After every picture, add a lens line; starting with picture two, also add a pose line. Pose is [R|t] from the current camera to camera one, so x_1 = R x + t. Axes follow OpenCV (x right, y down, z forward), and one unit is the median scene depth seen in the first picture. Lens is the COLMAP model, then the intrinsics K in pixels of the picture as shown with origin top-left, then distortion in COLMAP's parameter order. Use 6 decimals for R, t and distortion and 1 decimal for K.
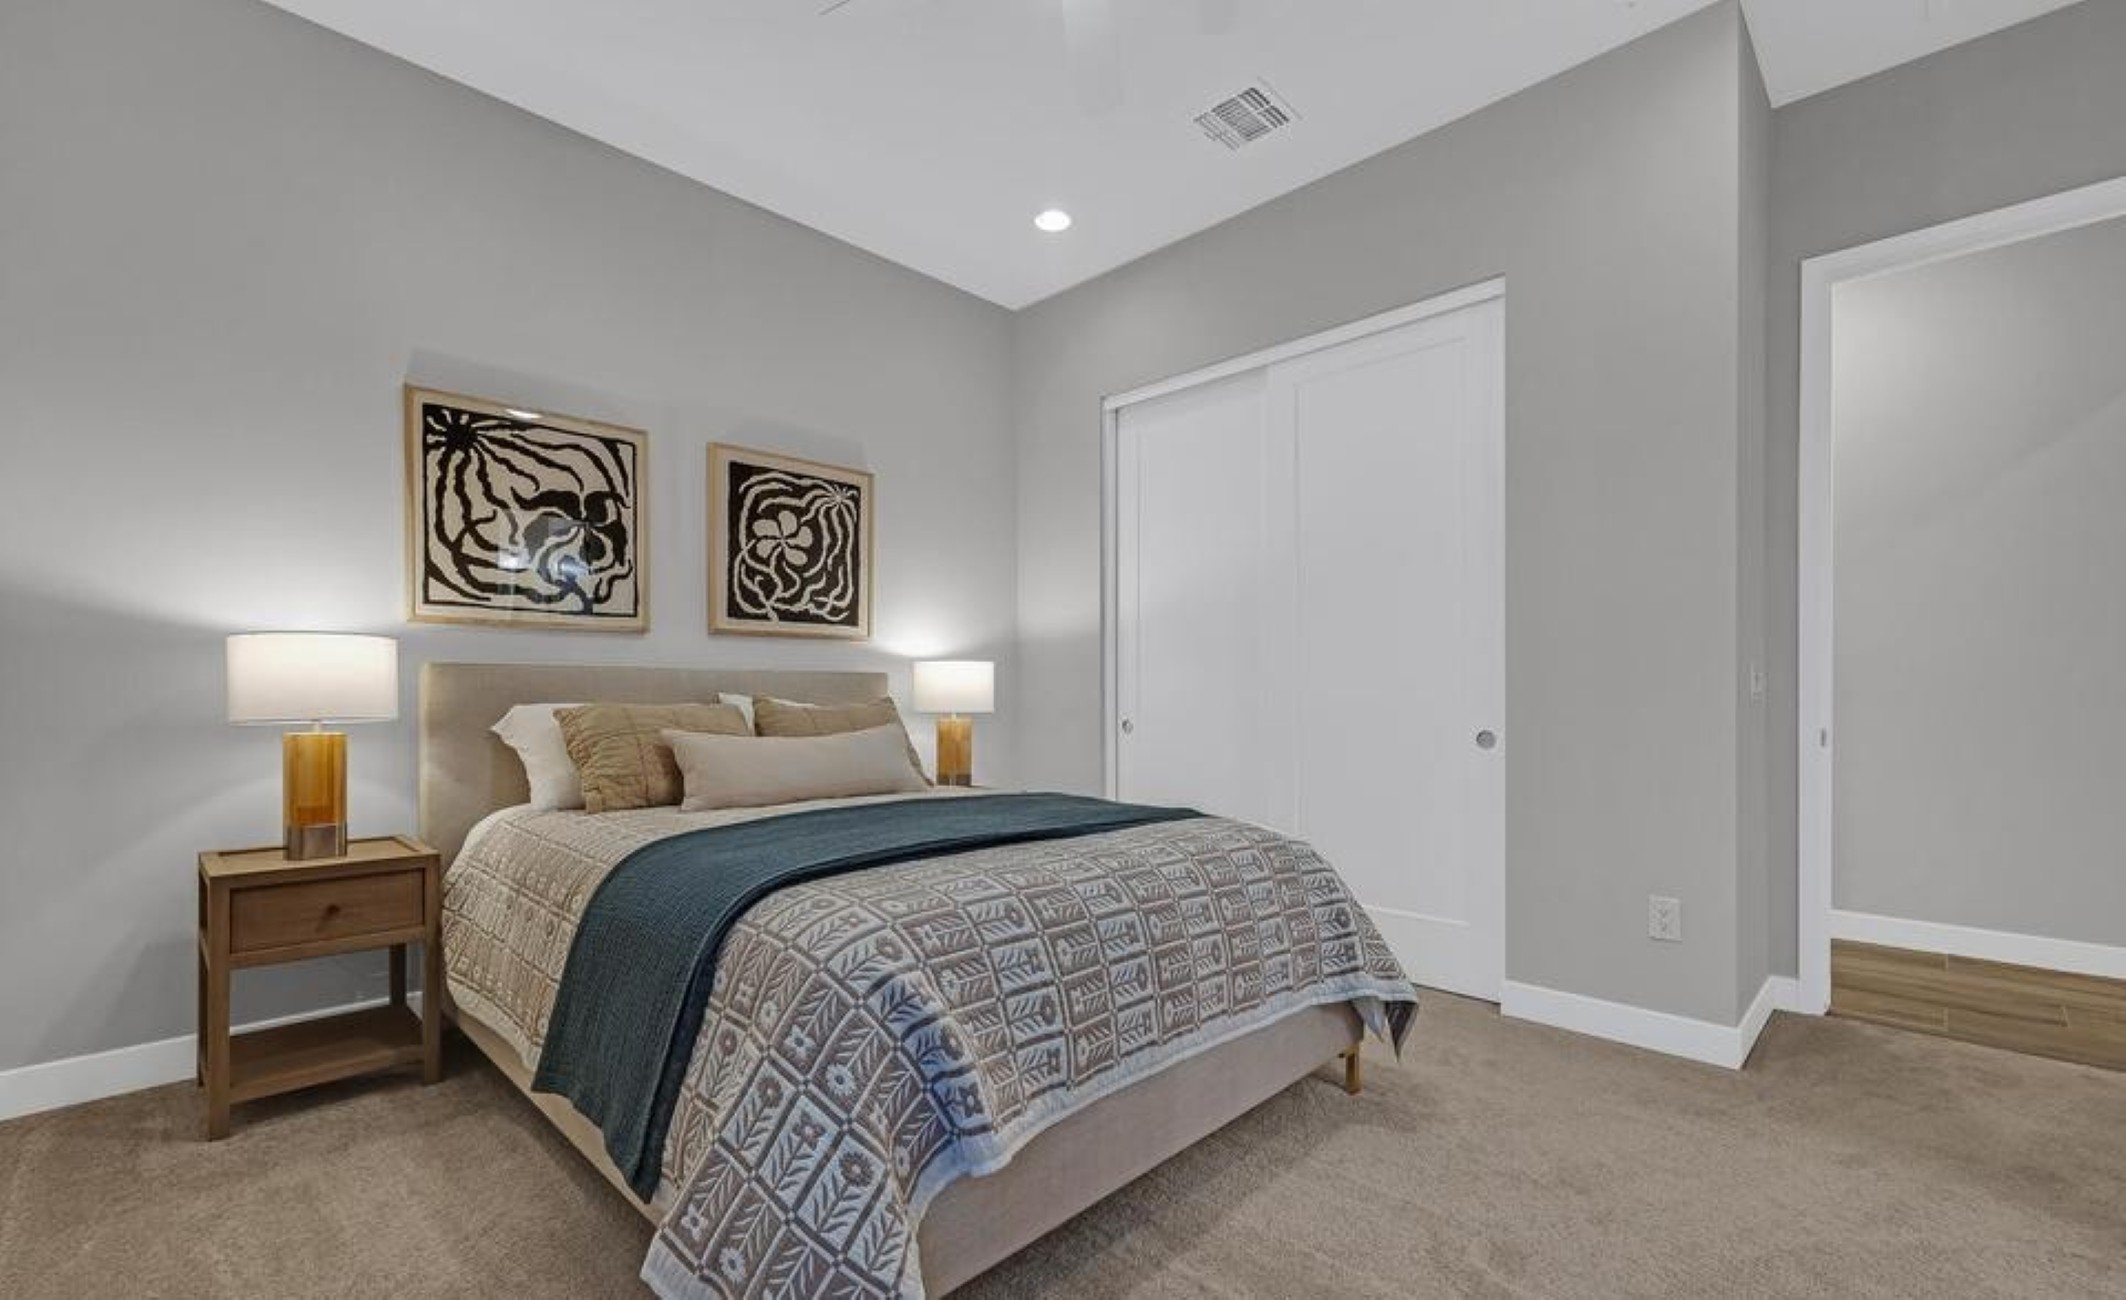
lens RADIAL K [[888.6, 0, 1057.6], [0, 888.6, 698.6], [0, 0, 1]] dist [0.000680, 0.000042]
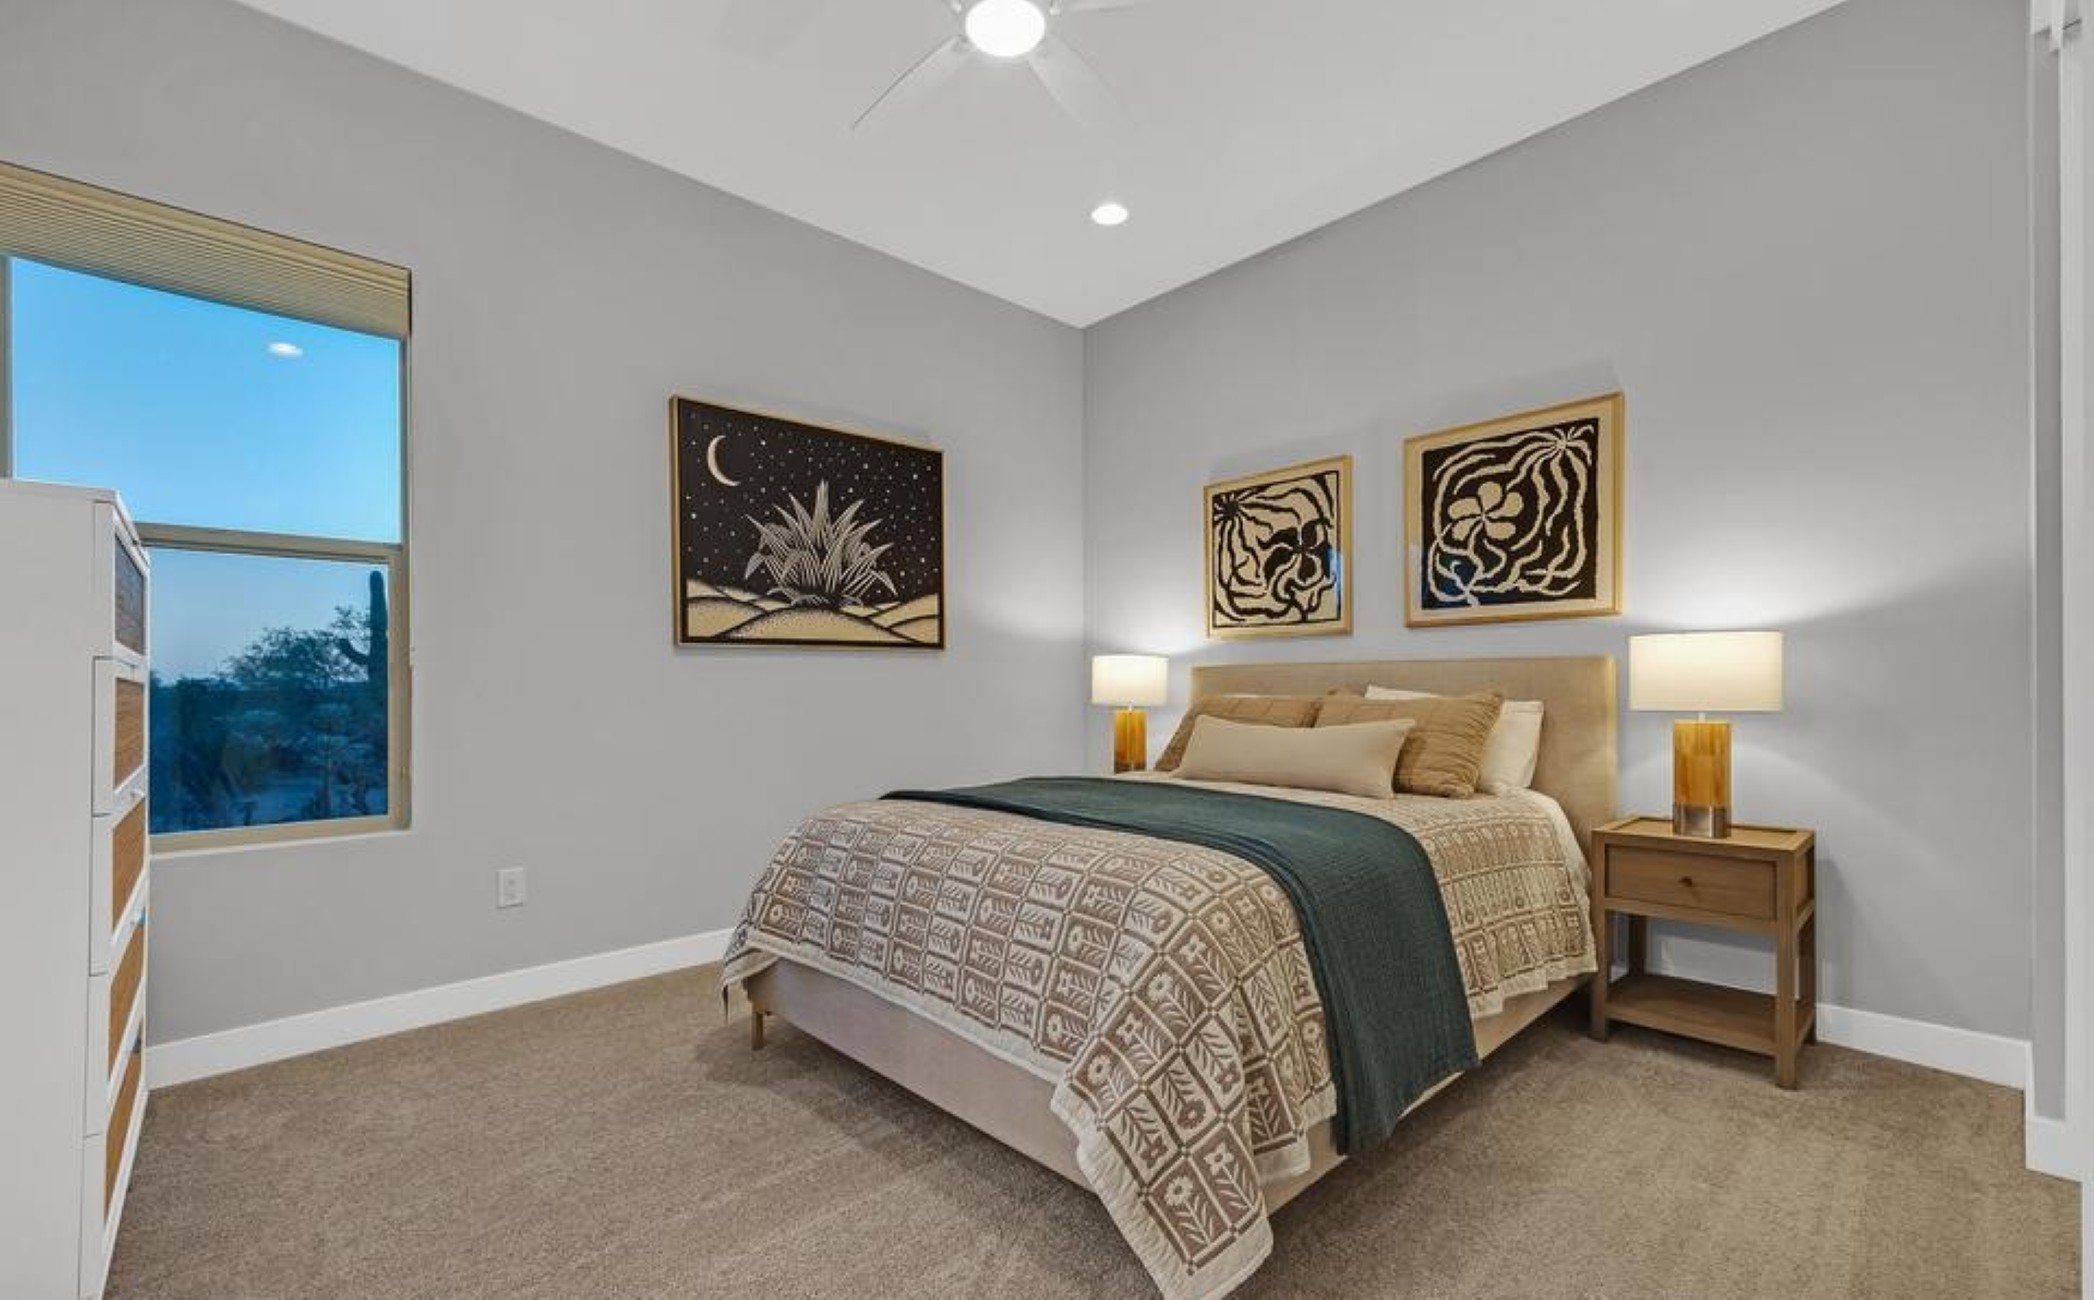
lens RADIAL K [[888.1, 0, 1042.1], [0, 888.1, 693.3], [0, 0, 1]] dist [-0.001049, -0.000079]
pose [[-0.038902, 0.005715, -0.999227, 0.640994], [0.005694, 0.999969, 0.005498, -0.004865], [0.999227, -0.005475, -0.038933, 0.608278]]
